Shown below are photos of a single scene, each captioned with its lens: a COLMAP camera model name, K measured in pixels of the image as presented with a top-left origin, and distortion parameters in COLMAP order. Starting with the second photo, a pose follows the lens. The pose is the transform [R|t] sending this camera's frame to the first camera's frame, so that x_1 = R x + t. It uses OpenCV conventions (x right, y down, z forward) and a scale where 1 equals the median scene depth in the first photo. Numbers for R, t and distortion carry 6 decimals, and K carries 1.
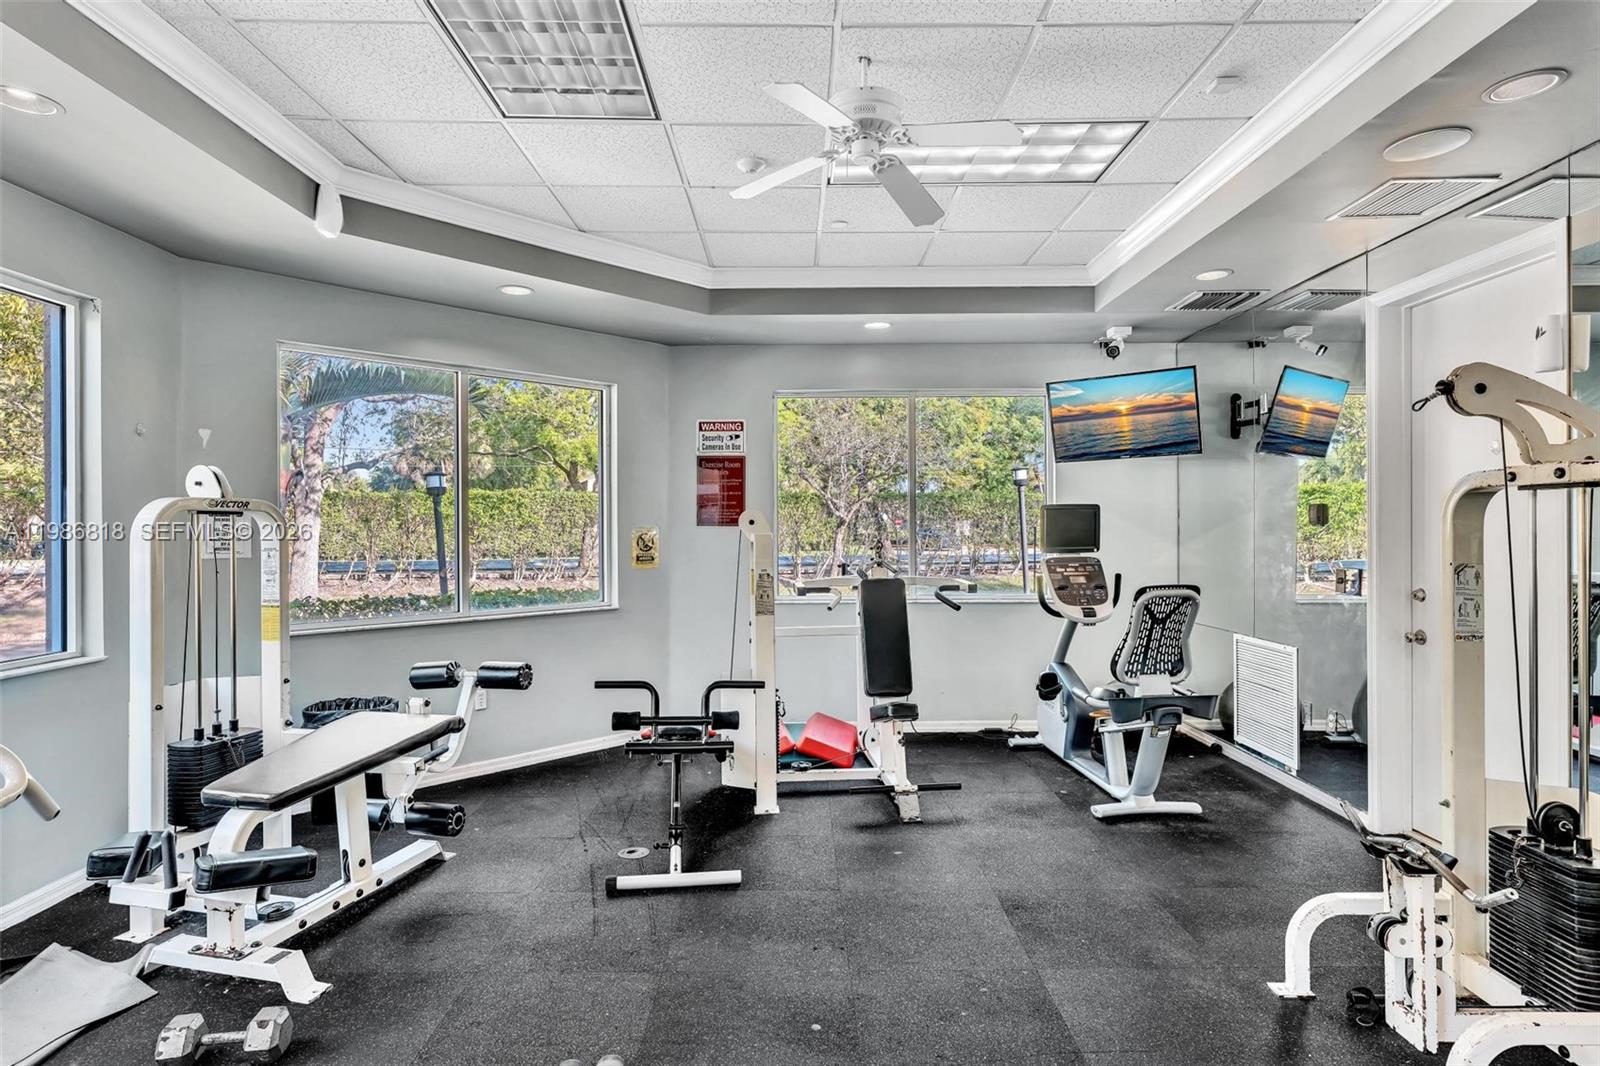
lens RADIAL K [[860.5, 0, 803.4], [0, 860.5, 533.0], [0, 0, 1]] dist [-0.001617, -0.000148]
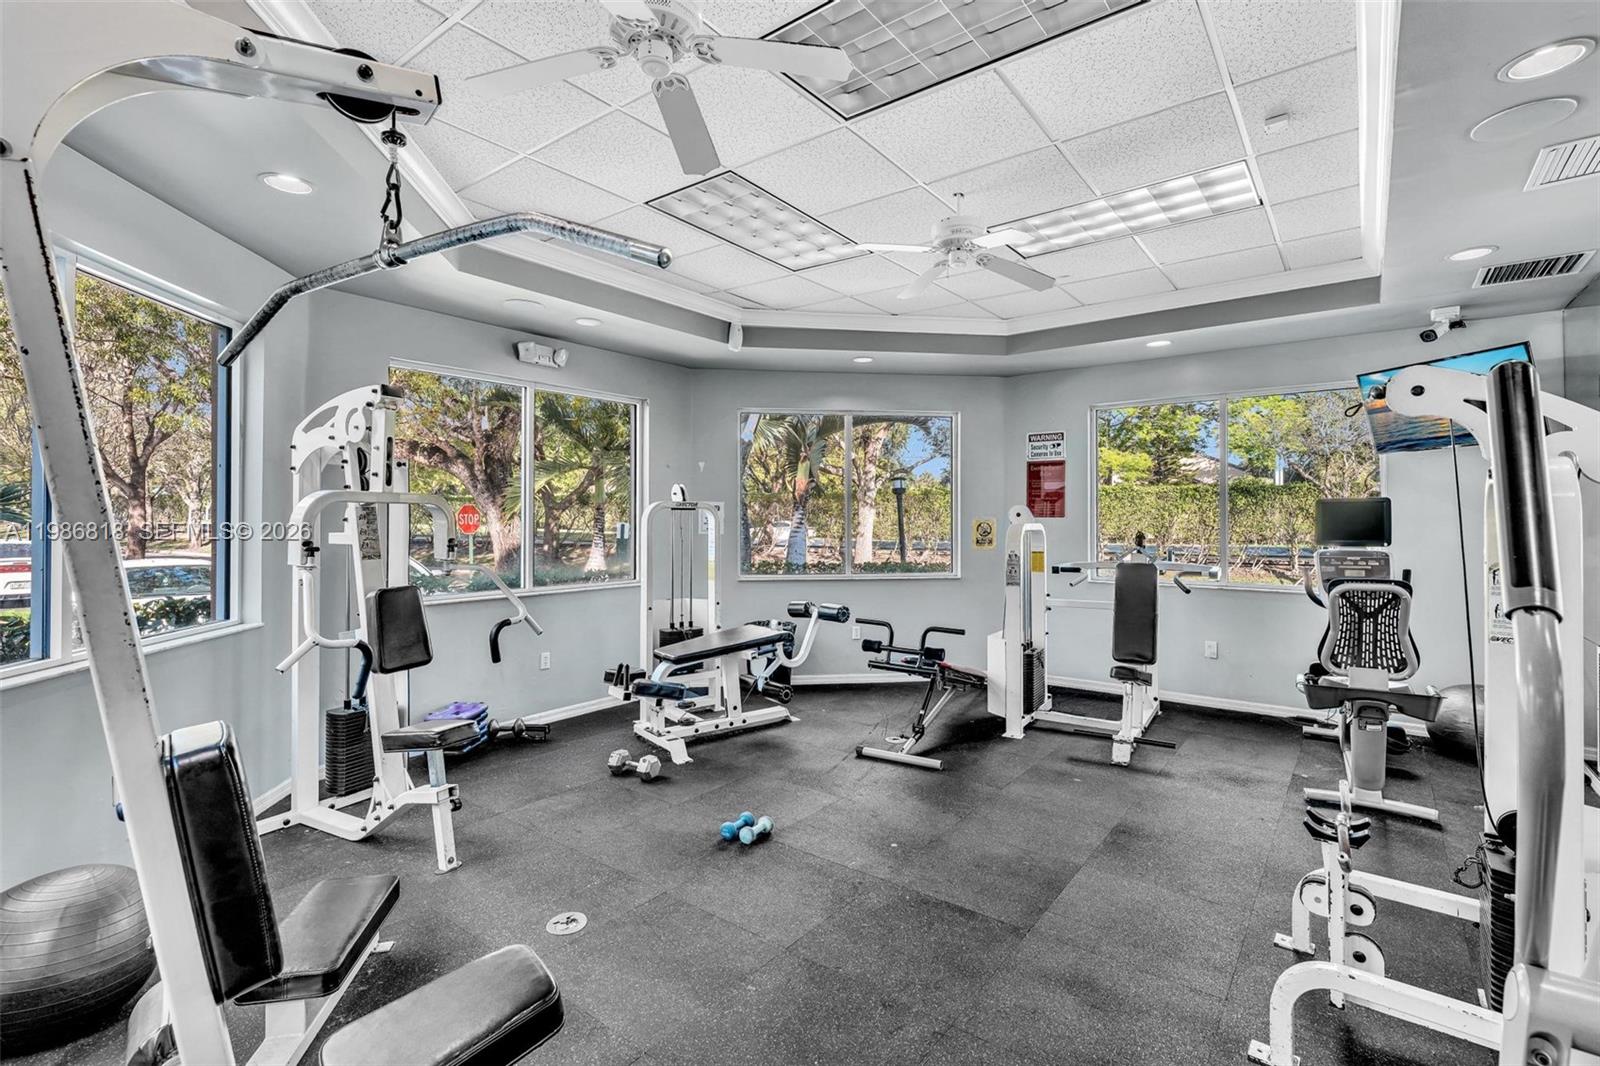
lens RADIAL K [[738.2, 0, 800.9], [0, 738.2, 520.8], [0, 0, 1]] dist [-0.005899, 0.000468]
pose [[0.786167, 0.009082, -0.617947, 0.431994], [-0.009403, 0.999952, 0.002733, -0.004126], [0.617943, 0.003662, 0.786215, -0.088082]]
